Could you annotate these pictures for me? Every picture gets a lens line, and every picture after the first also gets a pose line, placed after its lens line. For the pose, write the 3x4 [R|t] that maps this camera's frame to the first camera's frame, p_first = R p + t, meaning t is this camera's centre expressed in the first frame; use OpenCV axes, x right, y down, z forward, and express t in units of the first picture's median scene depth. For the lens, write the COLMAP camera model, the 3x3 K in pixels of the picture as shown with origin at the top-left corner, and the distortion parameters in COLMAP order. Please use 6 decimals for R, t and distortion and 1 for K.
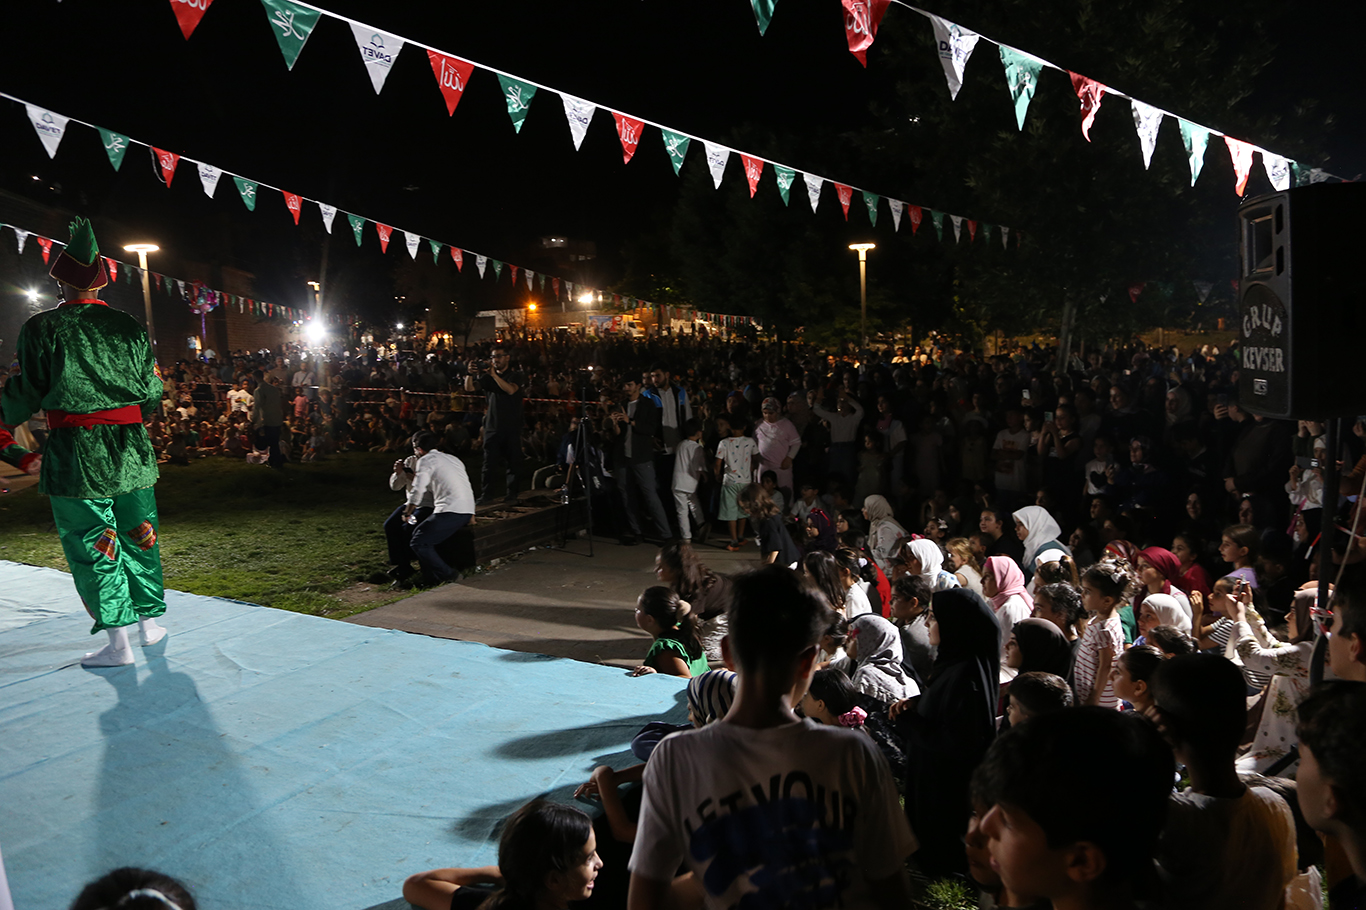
lens RADIAL K [[933.0, 0, 694.1], [0, 933.0, 459.7], [0, 0, 1]] dist [-0.110086, 0.061466]
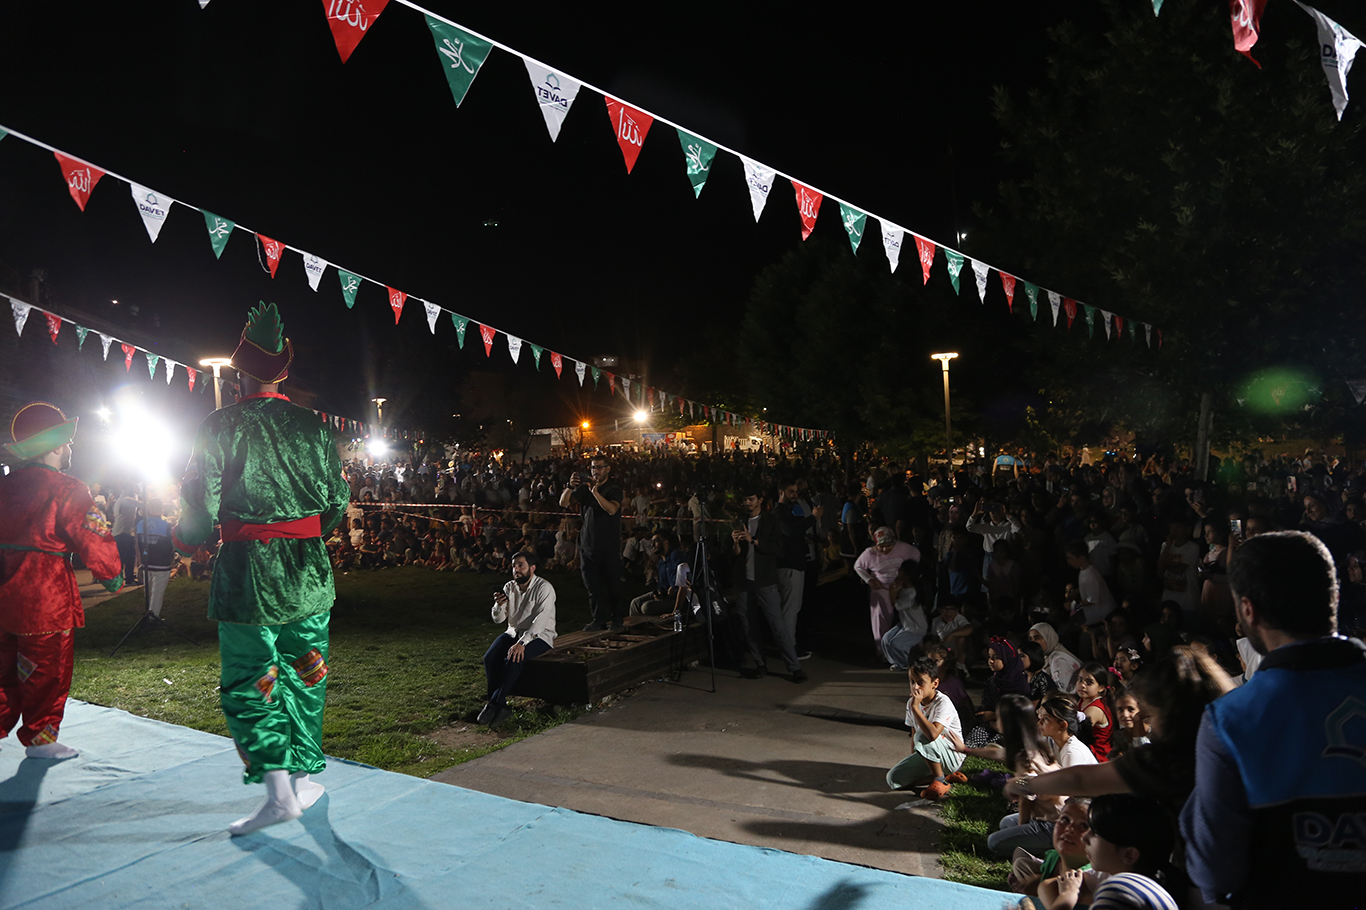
lens RADIAL K [[933.0, 0, 691.4], [0, 933.0, 465.8], [0, 0, 1]] dist [-0.110086, 0.061466]
pose [[0.998691, -0.007435, -0.050606, -0.089686], [0.001350, 0.992866, -0.119229, -0.005030], [0.051131, 0.119004, 0.991576, 0.104254]]
